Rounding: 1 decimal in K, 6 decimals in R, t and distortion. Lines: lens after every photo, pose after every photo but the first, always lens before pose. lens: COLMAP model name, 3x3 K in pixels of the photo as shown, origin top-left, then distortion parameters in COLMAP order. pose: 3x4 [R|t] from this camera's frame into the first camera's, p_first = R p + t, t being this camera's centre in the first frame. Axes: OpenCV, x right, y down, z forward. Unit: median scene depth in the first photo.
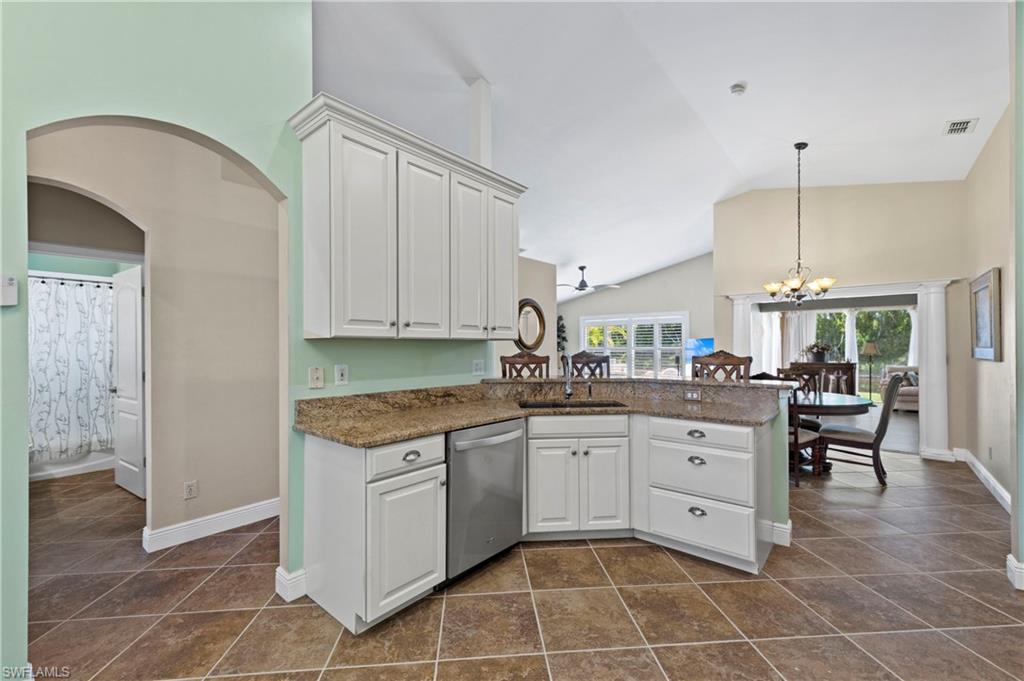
lens RADIAL K [[425.4, 0, 509.0], [0, 425.4, 345.6], [0, 0, 1]] dist [0.002228, 0.000840]
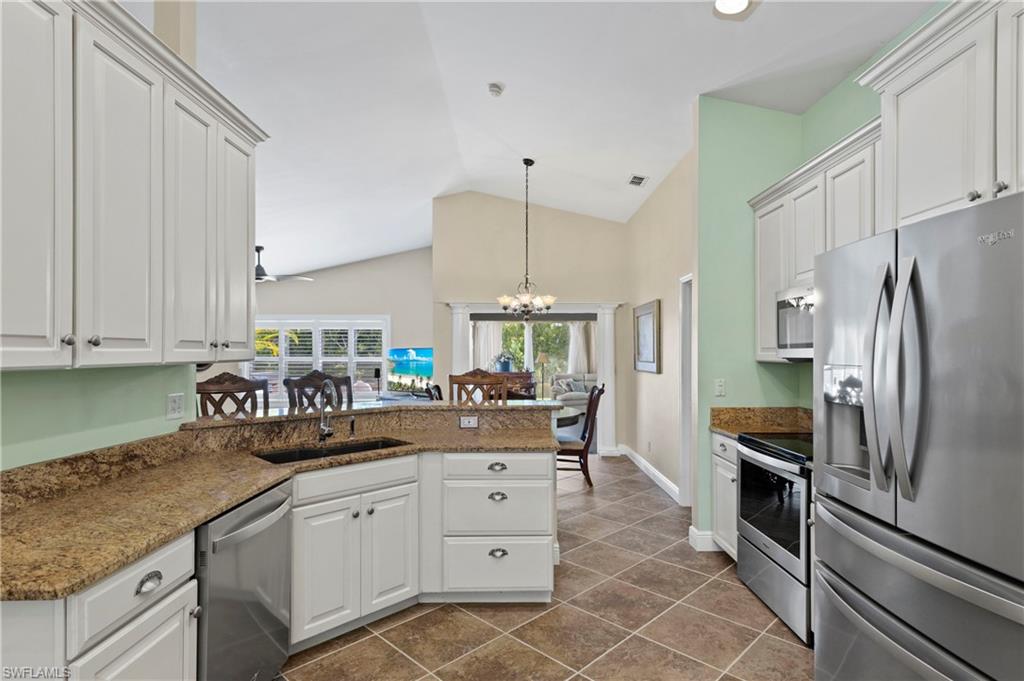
lens RADIAL K [[527.5, 0, 522.0], [0, 527.5, 350.5], [0, 0, 1]] dist [0.006178, 0.000462]
pose [[0.753007, 0.004386, 0.657998, -0.235126], [-0.004735, 0.999988, -0.001247, -0.034827], [-0.657995, -0.002177, 0.753019, 0.113808]]
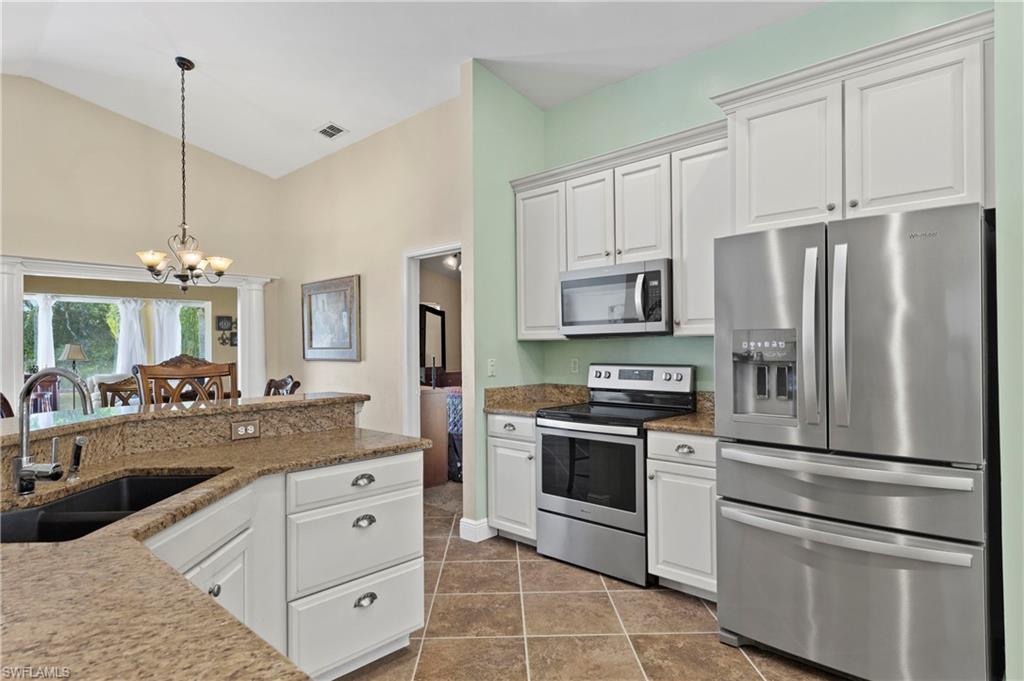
lens RADIAL K [[576.8, 0, 512.8], [0, 576.8, 343.1], [0, 0, 1]] dist [0.007046, 0.000563]
pose [[0.052143, 0.007206, 0.998614, -0.388668], [0.004669, 0.999961, -0.007459, 0.005798], [-0.998629, 0.005051, 0.052107, 0.664776]]
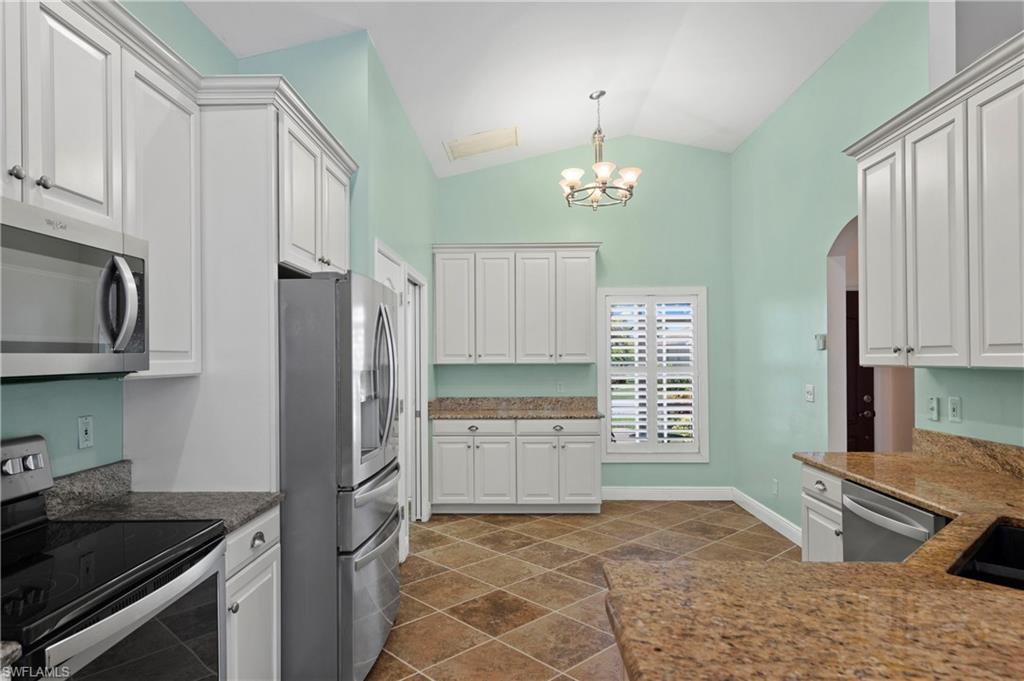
lens RADIAL K [[597.5, 0, 507.4], [0, 597.5, 355.7], [0, 0, 1]] dist [0.003179, 0.000300]
pose [[-0.783933, 0.004279, -0.620831, 0.882129], [0.007226, 0.999971, -0.002231, -0.038434], [0.620803, -0.006235, -0.783942, 1.220720]]
